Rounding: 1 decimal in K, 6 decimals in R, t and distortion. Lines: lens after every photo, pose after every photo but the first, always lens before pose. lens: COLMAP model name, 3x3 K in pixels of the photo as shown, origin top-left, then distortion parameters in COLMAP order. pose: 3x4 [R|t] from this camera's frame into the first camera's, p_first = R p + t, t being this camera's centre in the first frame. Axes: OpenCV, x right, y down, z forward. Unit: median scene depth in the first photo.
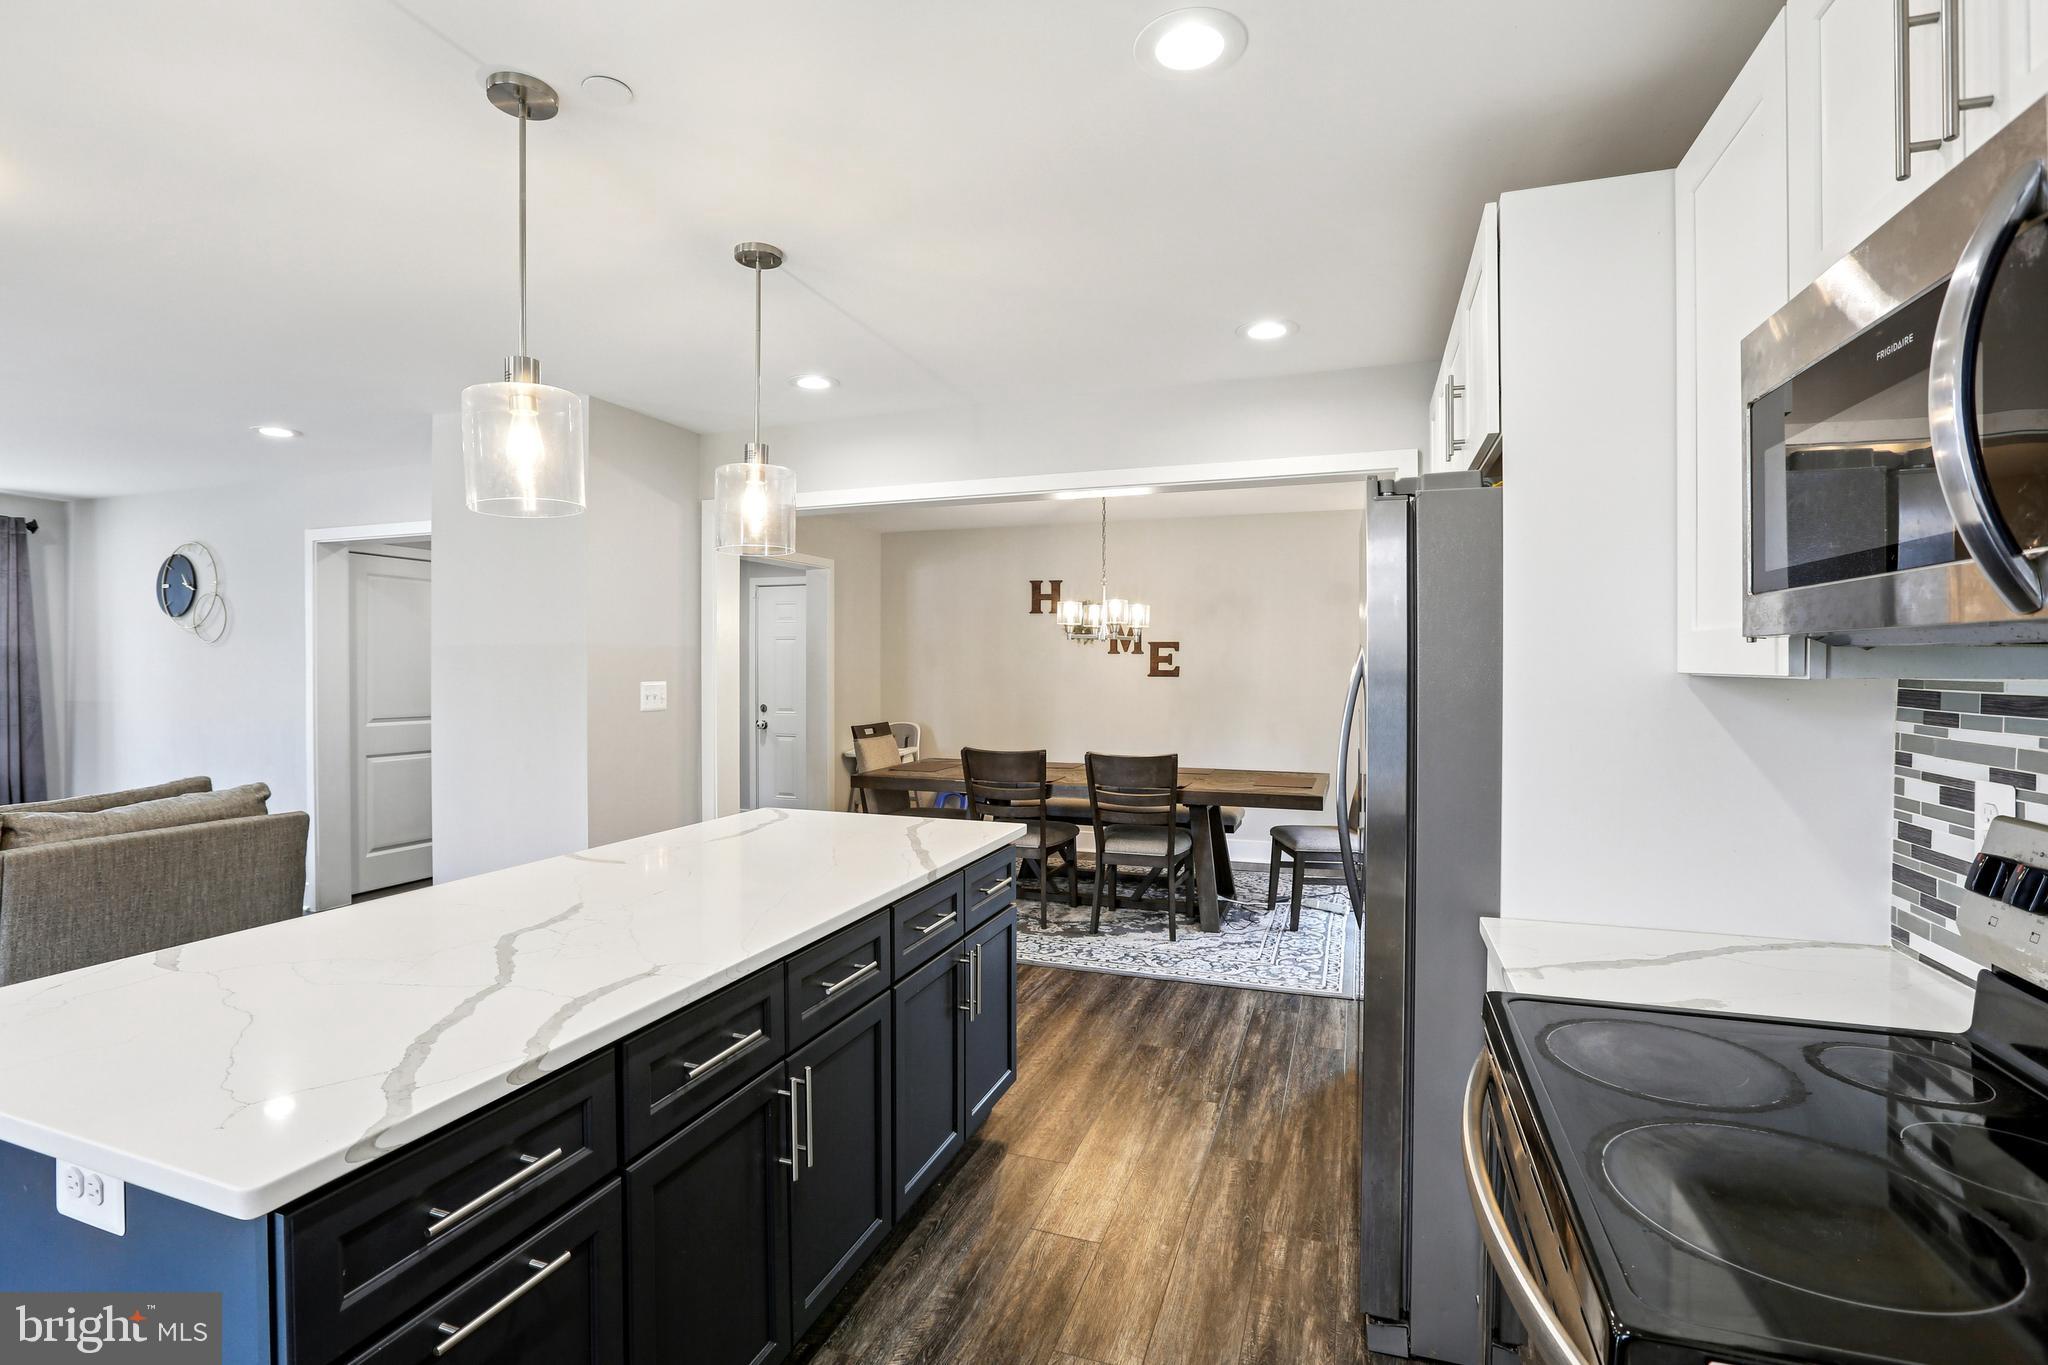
lens RADIAL K [[948.1, 0, 1007.1], [0, 948.1, 664.3], [0, 0, 1]] dist [-0.041587, 0.011348]
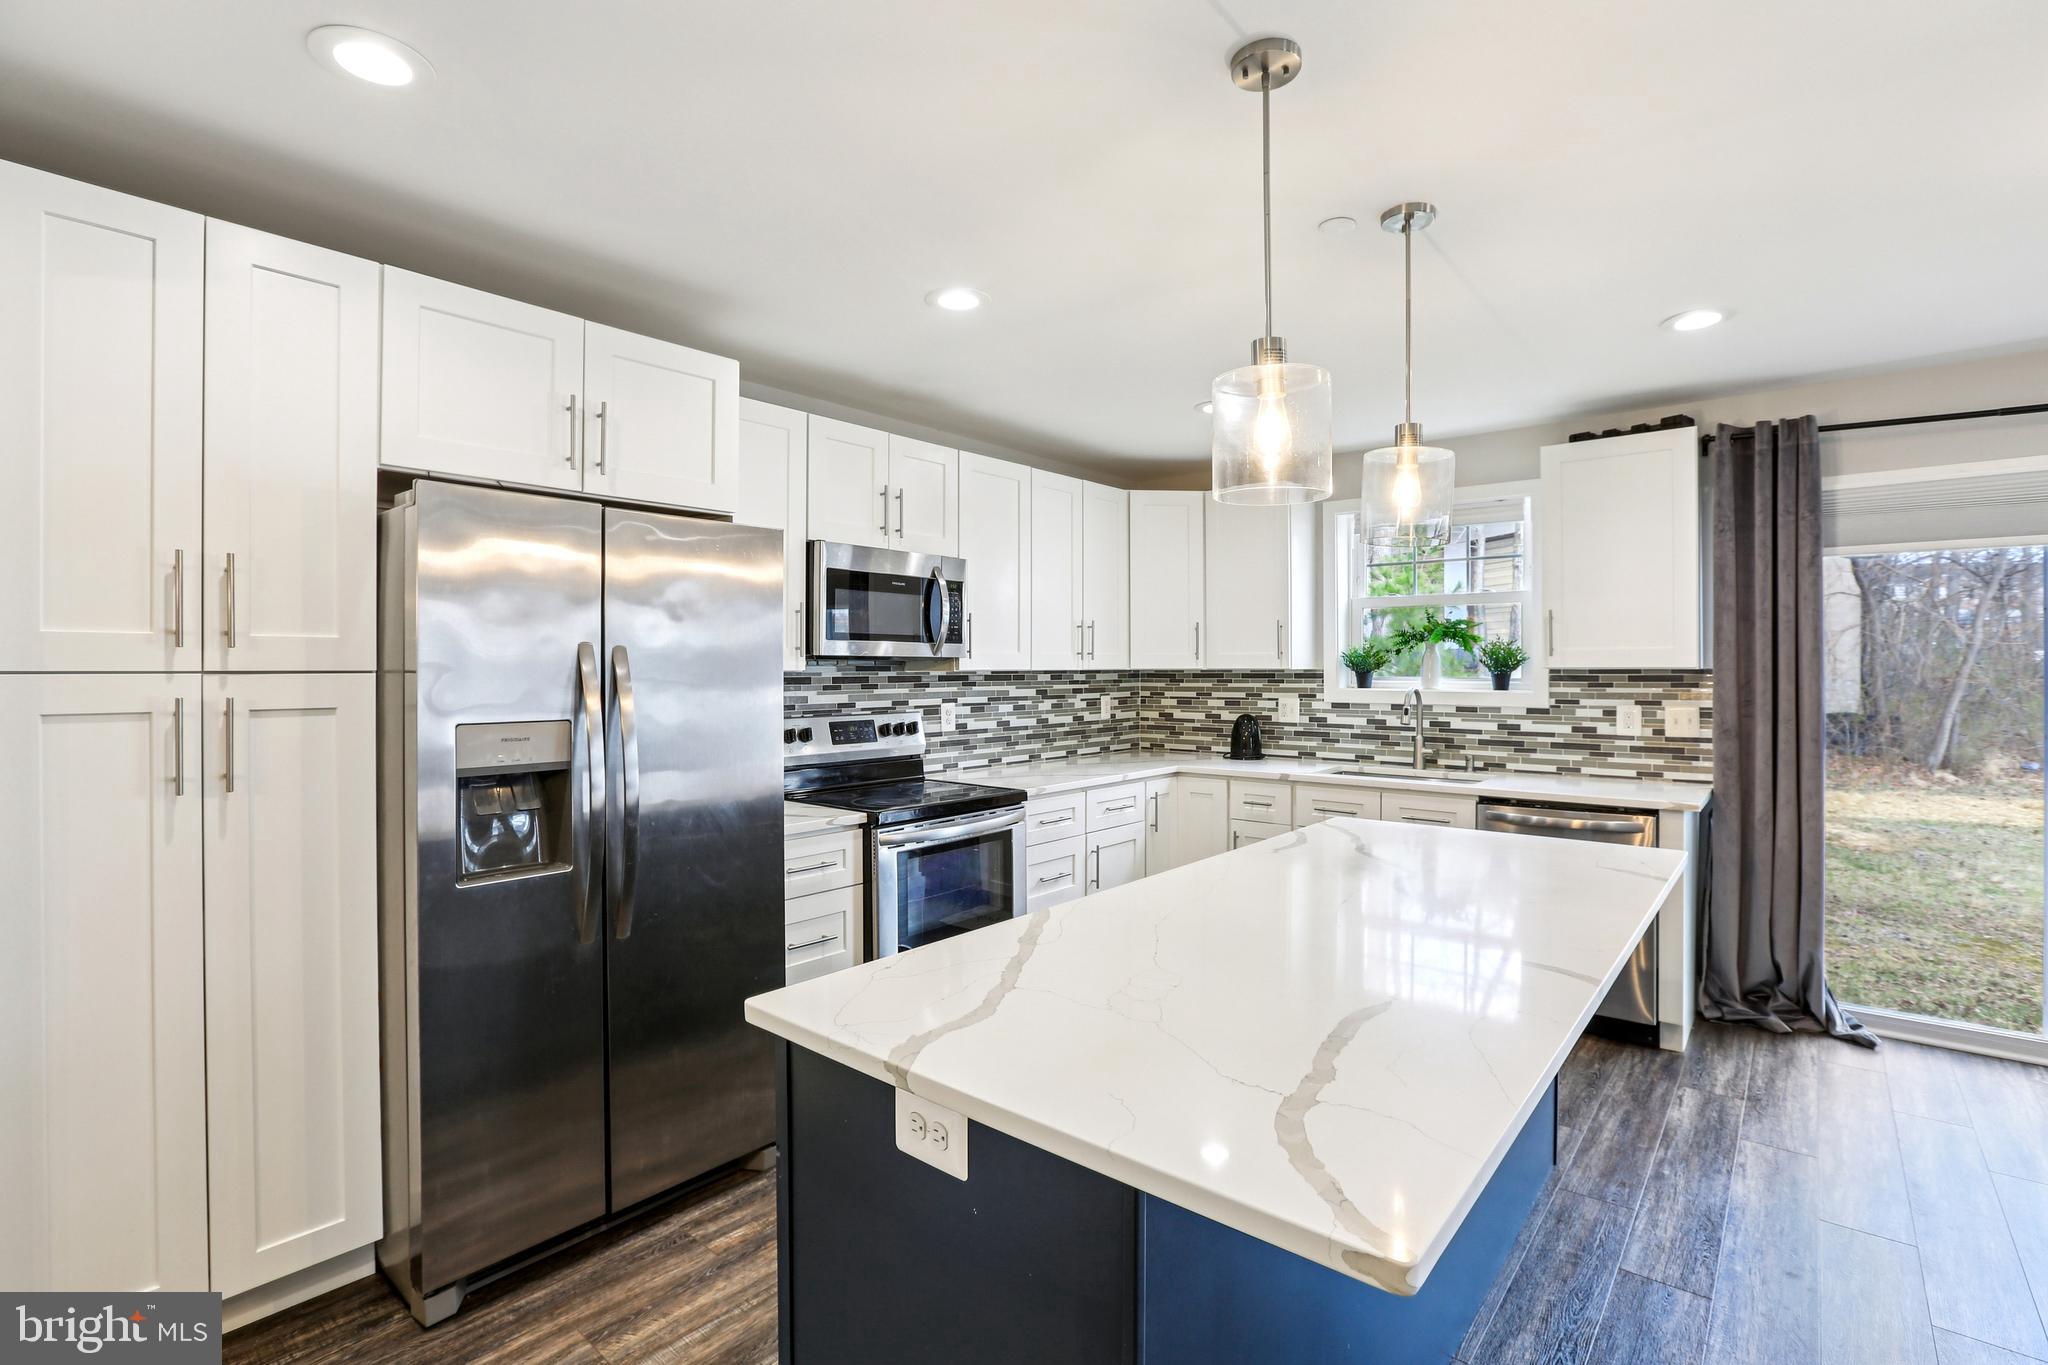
lens RADIAL K [[961.4, 0, 1023.8], [0, 961.4, 664.3], [0, 0, 1]] dist [-0.046517, 0.016633]
pose [[-0.940826, 0.004134, 0.338866, -0.194282], [0.002738, 0.999986, -0.004596, 0.002788], [-0.338880, -0.003396, -0.940824, 0.997742]]
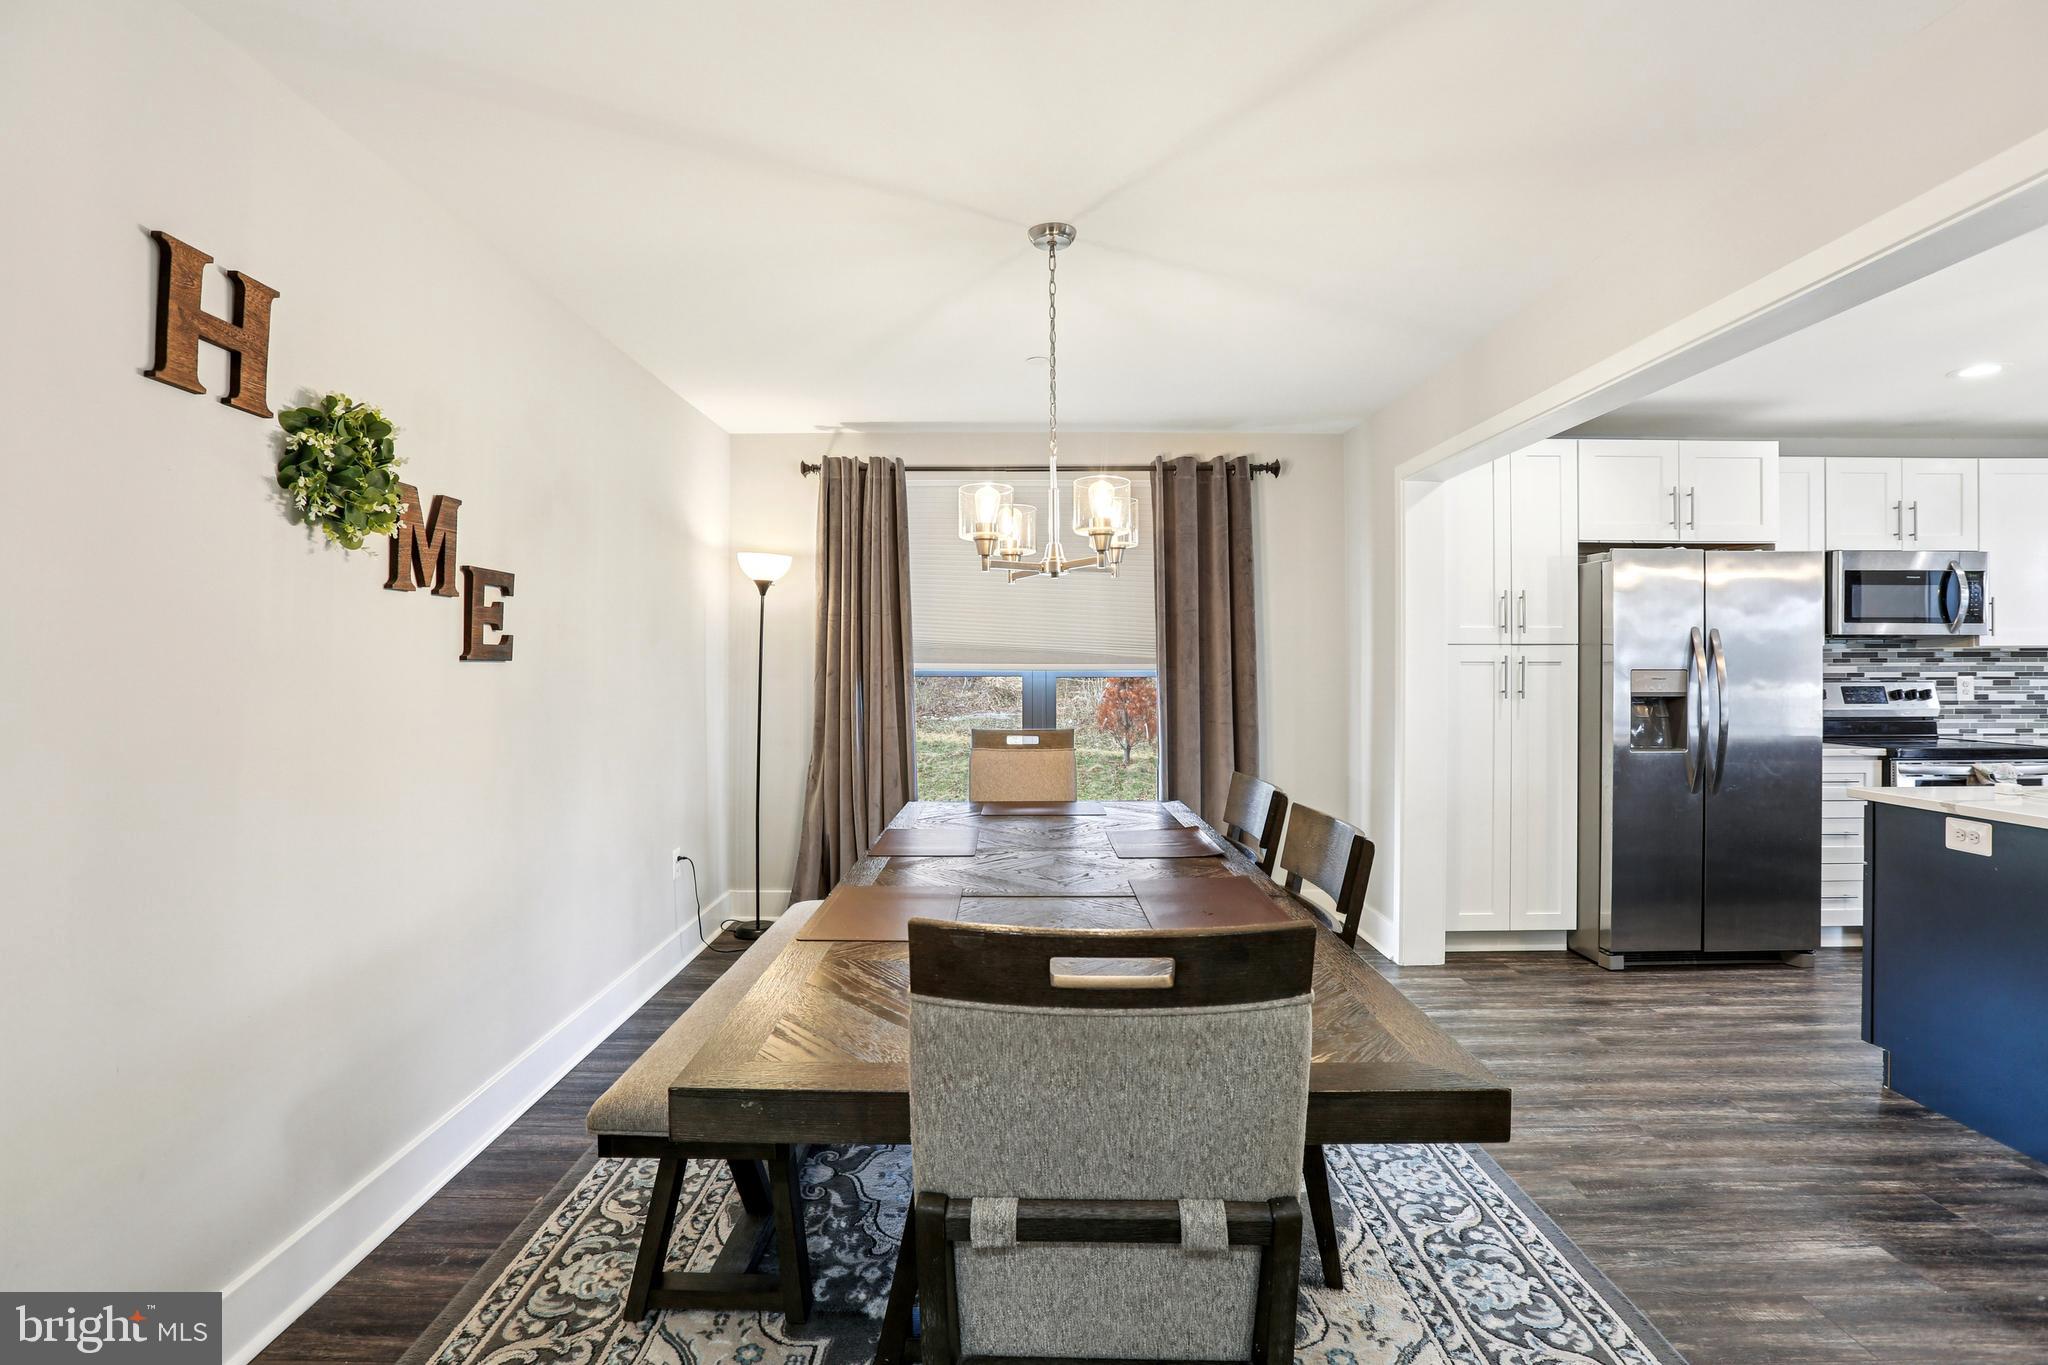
lens RADIAL K [[948.1, 0, 1007.1], [0, 948.1, 664.3], [0, 0, 1]] dist [-0.041587, 0.011348]
pose [[-0.342405, -0.000309, 0.939552, -0.428448], [0.001005, 0.999999, 0.000695, 0.023535], [-0.939552, 0.001182, -0.342405, 1.555925]]
